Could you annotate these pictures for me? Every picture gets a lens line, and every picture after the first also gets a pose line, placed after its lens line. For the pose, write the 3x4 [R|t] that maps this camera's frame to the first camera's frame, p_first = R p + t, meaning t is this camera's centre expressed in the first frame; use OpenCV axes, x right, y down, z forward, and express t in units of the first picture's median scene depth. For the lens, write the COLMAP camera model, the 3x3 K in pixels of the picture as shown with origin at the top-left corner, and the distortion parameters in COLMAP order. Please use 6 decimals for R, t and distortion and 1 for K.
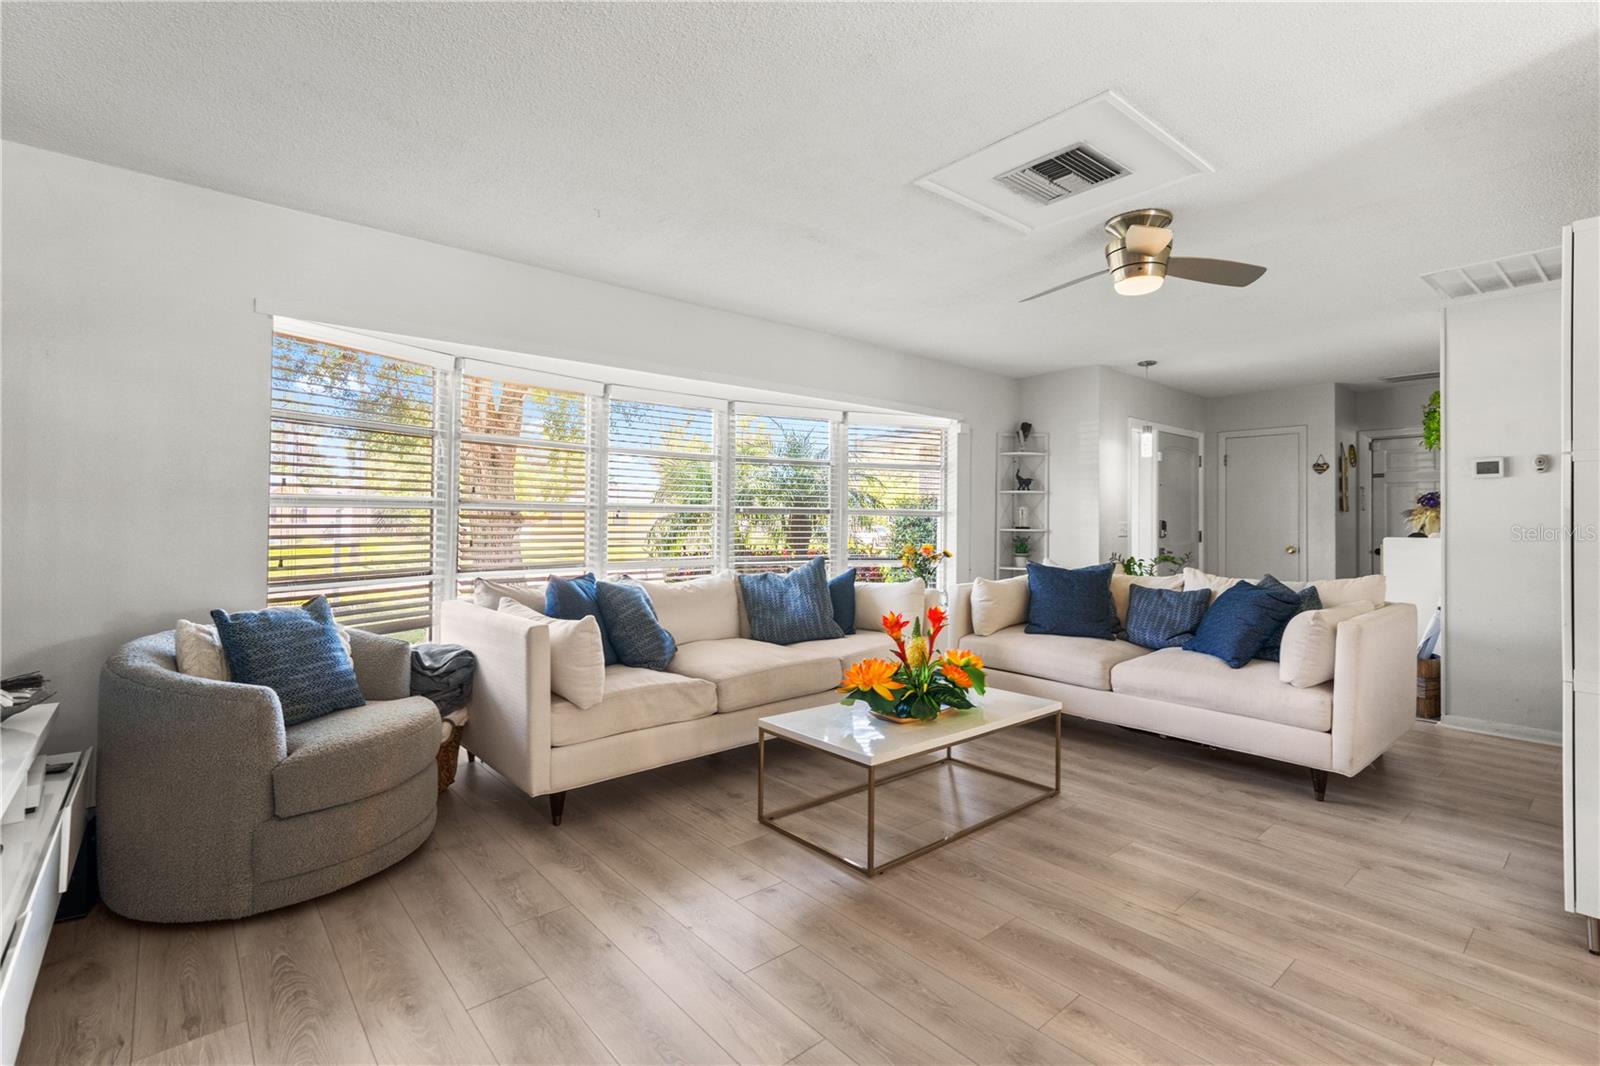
lens RADIAL K [[730.6, 0, 787.5], [0, 730.6, 510.2], [0, 0, 1]] dist [-0.001113, 0.000137]
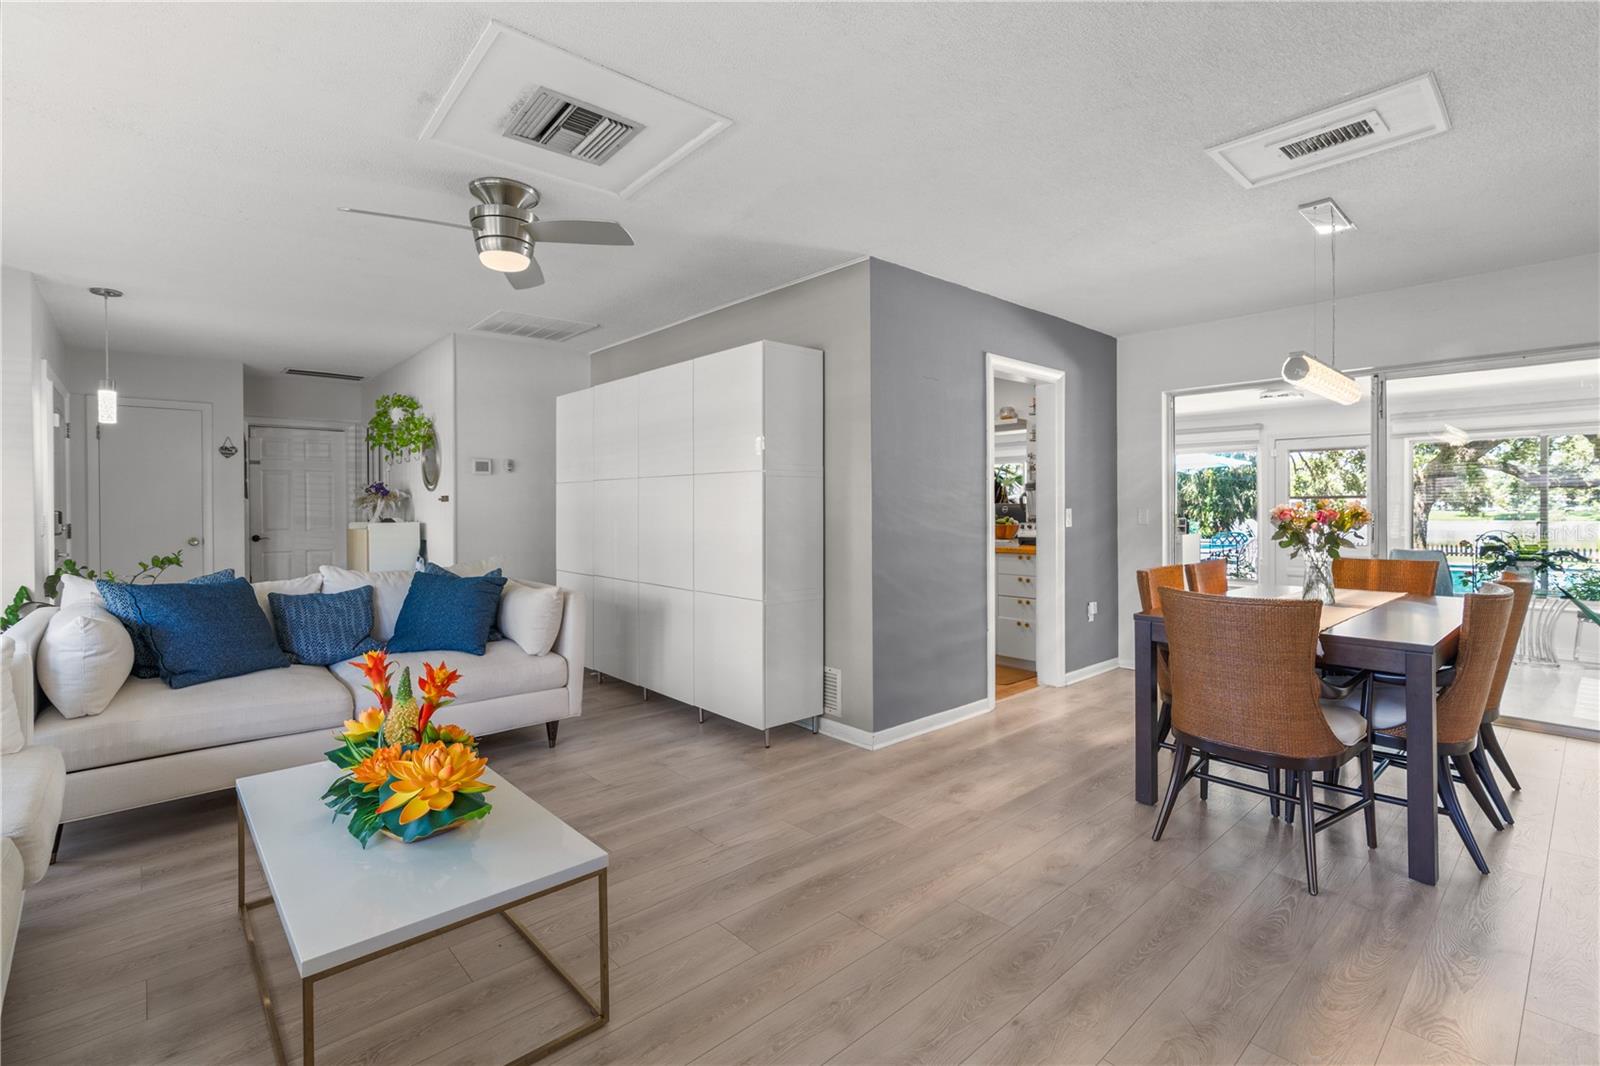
lens RADIAL K [[730.6, 0, 787.5], [0, 730.6, 510.2], [0, 0, 1]] dist [-0.001113, 0.000137]
pose [[-0.023178, -0.016063, 0.999602, -0.505927], [-0.008369, 0.999839, 0.015873, -0.008960], [-0.999696, -0.007997, -0.023308, 0.718748]]
